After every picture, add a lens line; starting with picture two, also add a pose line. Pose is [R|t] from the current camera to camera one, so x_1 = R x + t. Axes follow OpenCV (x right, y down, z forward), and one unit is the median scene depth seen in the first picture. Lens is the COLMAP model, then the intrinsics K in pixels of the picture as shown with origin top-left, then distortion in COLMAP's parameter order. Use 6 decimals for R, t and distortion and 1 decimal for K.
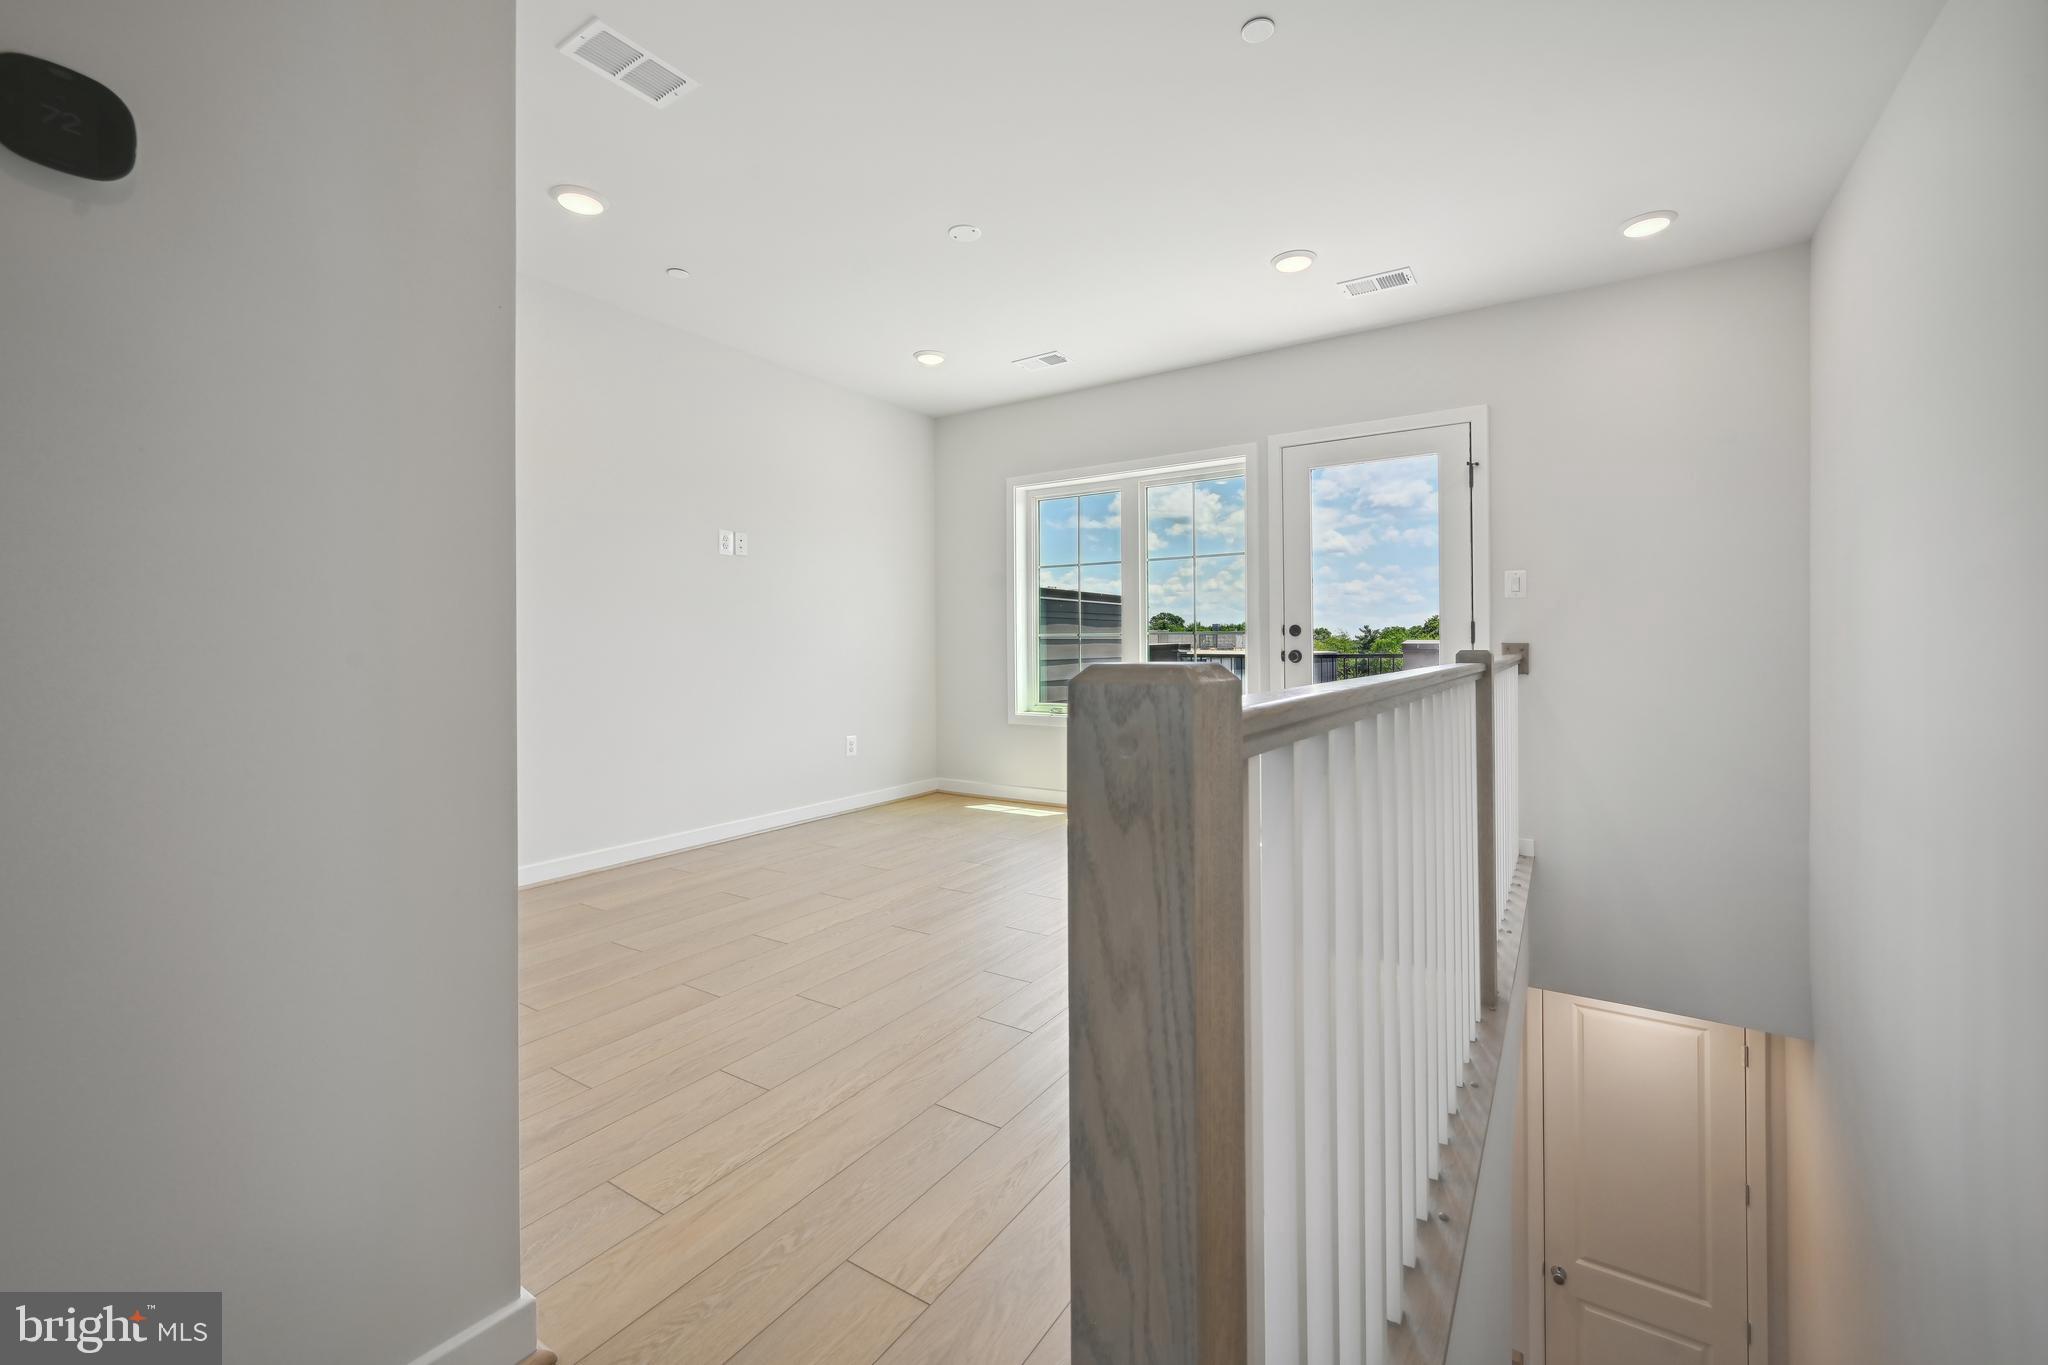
lens RADIAL K [[830.3, 0, 1019.6], [0, 830.3, 673.7], [0, 0, 1]] dist [0.016233, -0.000242]
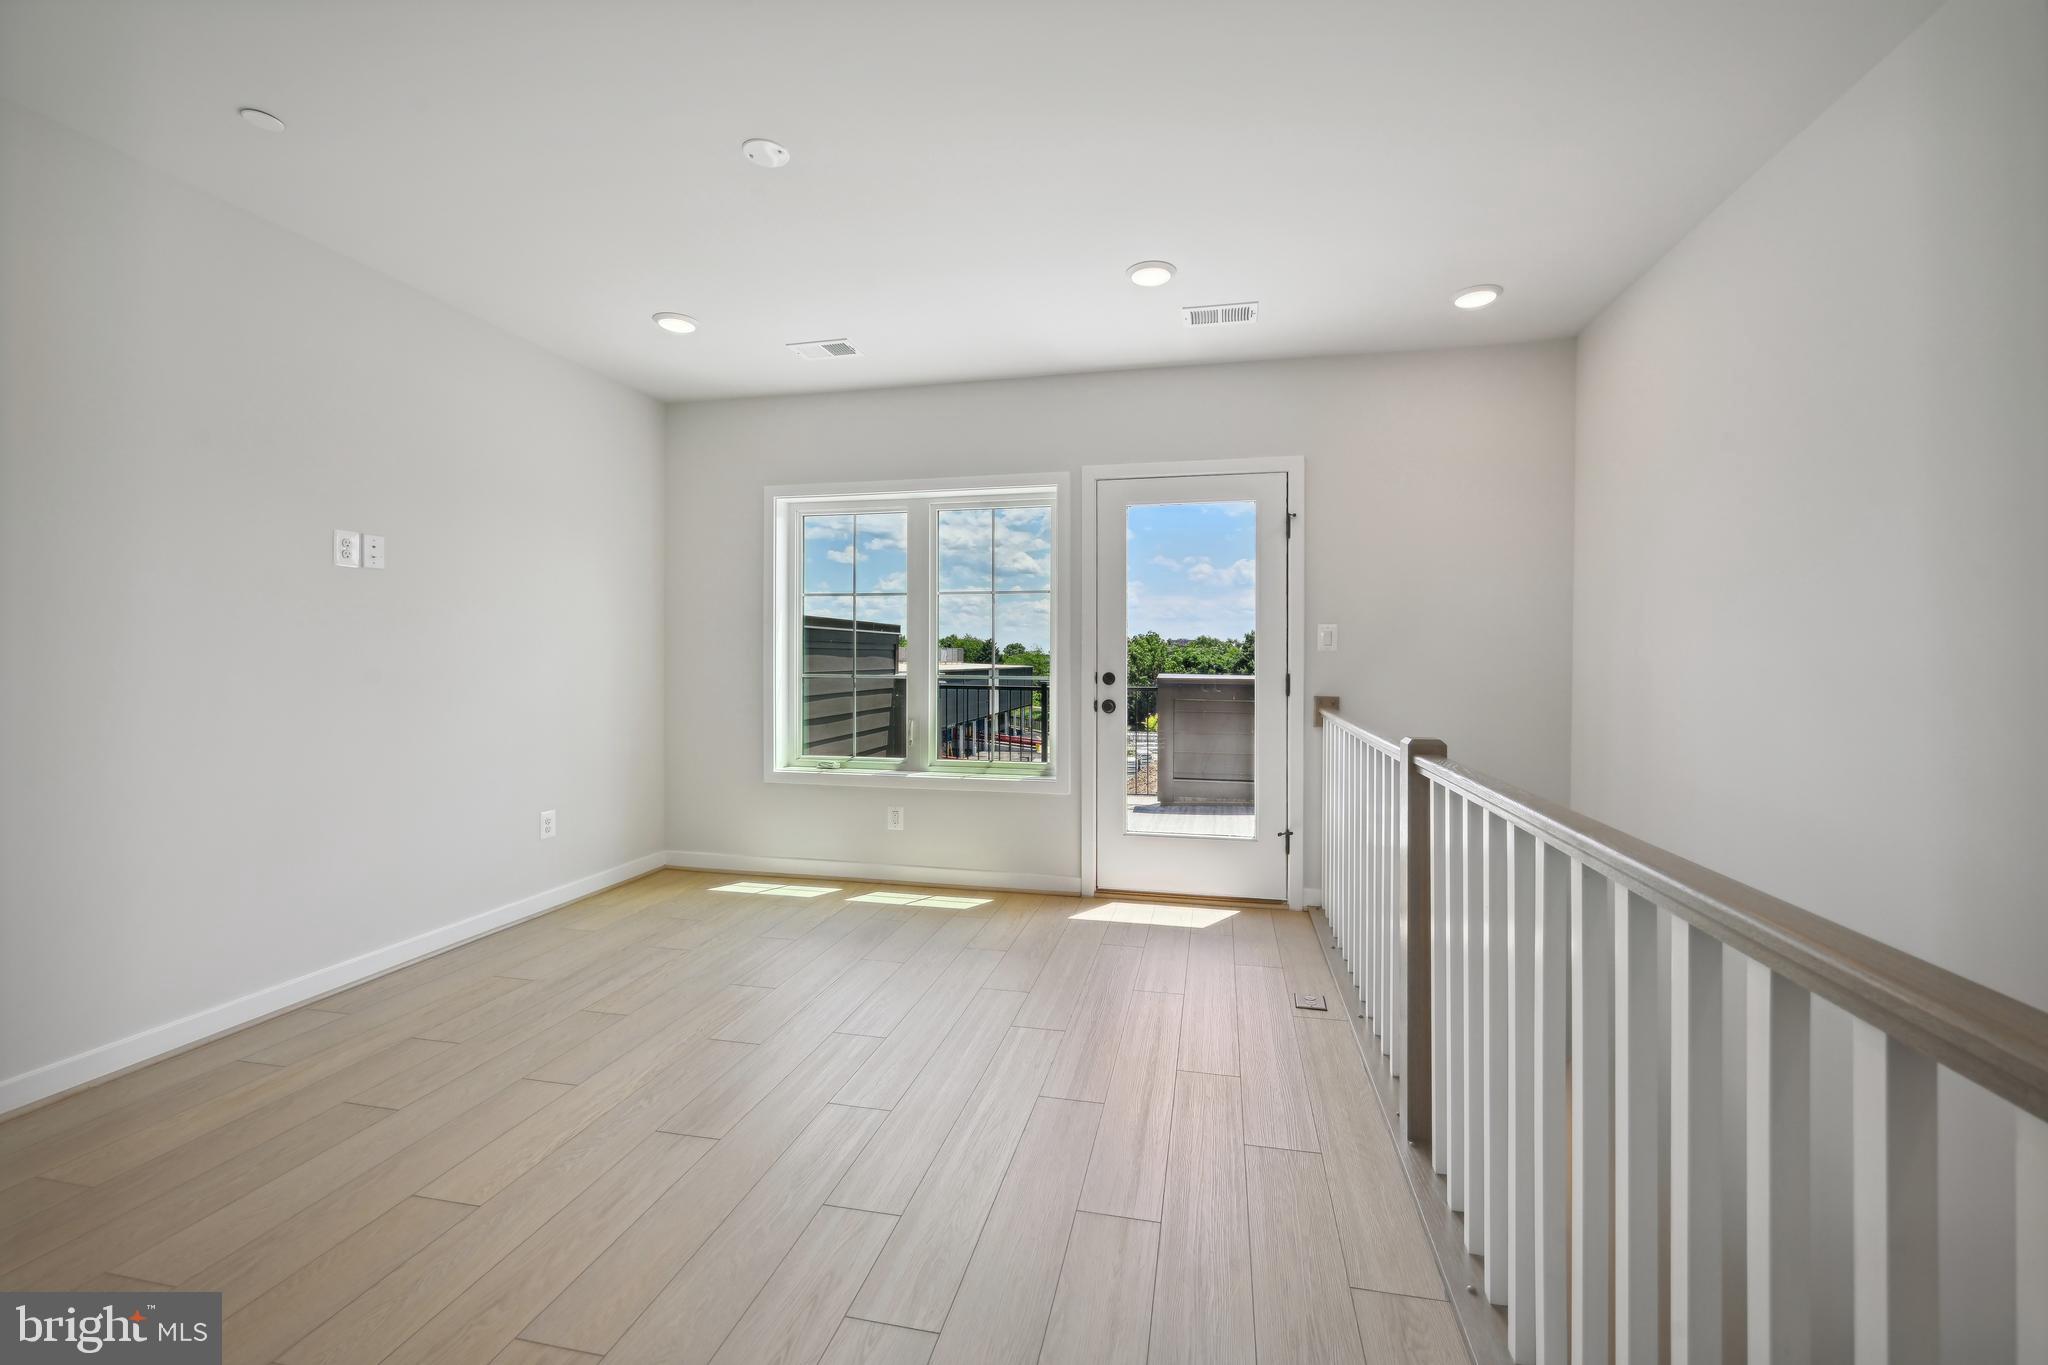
lens RADIAL K [[830.3, 0, 1031.1], [0, 830.3, 678.6], [0, 0, 1]] dist [0.016233, -0.000242]
pose [[0.934492, -0.001332, 0.355981, -0.076128], [0.005099, 0.999941, -0.009643, -0.042822], [-0.355947, 0.010827, 0.934443, 0.166874]]
